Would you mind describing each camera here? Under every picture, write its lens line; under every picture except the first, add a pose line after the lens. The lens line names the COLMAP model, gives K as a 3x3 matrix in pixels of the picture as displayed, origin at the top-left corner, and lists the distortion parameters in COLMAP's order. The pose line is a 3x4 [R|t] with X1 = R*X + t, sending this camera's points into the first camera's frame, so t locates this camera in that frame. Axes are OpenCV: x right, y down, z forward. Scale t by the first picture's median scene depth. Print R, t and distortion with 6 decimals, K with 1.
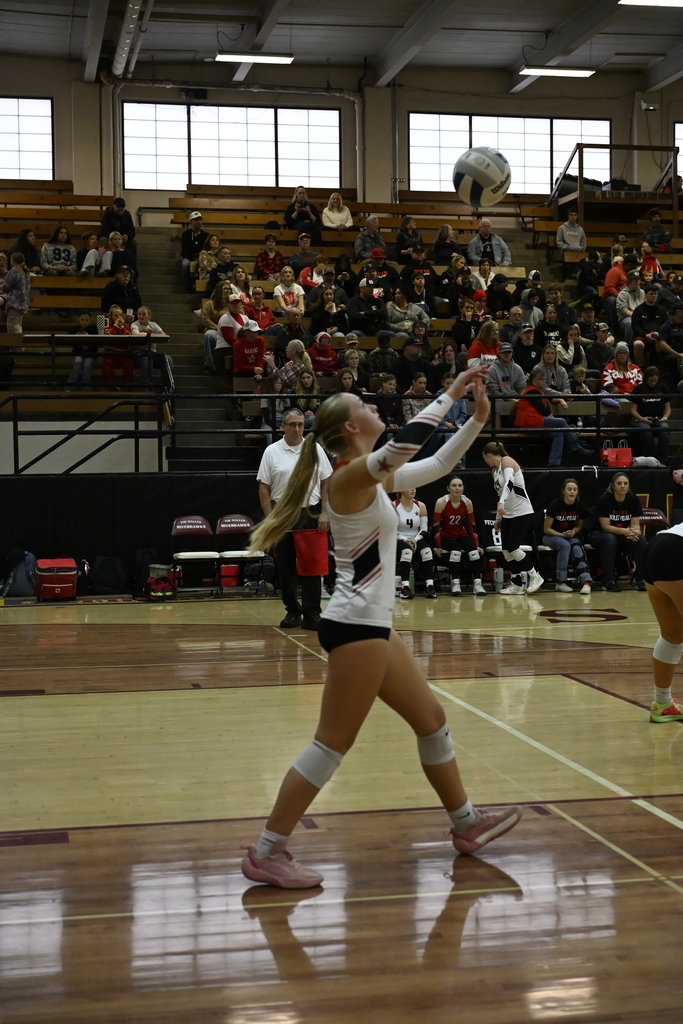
lens RADIAL K [[1556.2, 0, 341.0], [0, 1556.2, 512.5], [0, 0, 1]] dist [0.066360, 0.000000]
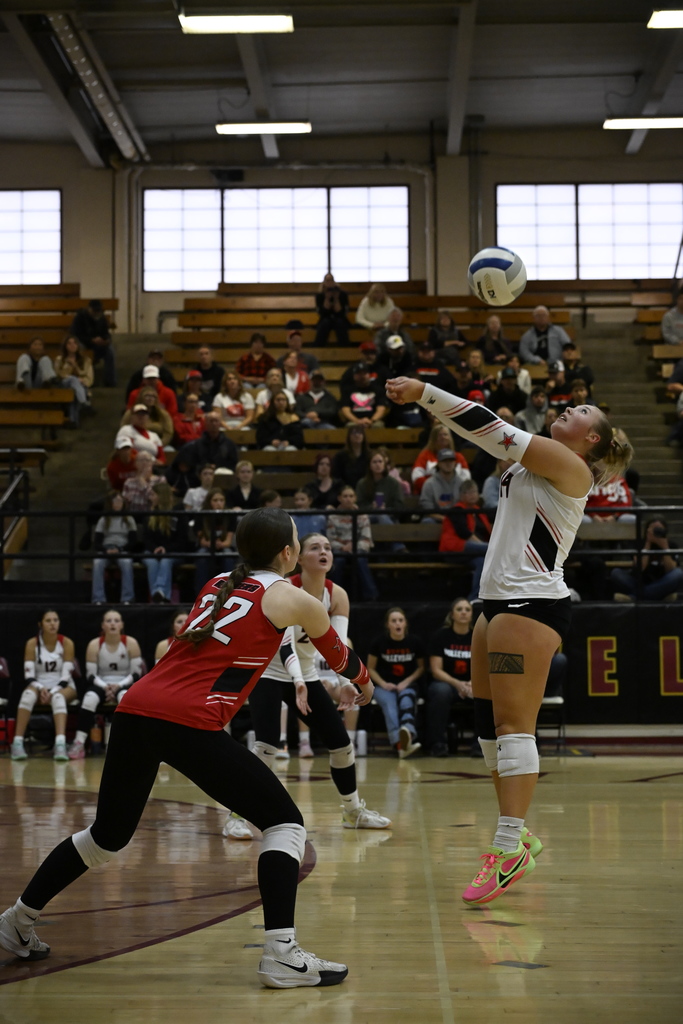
lens RADIAL K [[1963.3, 0, 341.5], [0, 1963.3, 511.5], [0, 0, 1]] dist [0.181002, 0.000000]
pose [[0.972847, -0.013049, -0.231081, 0.207517], [-0.011788, 0.994320, -0.105775, 0.020902], [0.231149, 0.105627, 0.967168, 0.015634]]
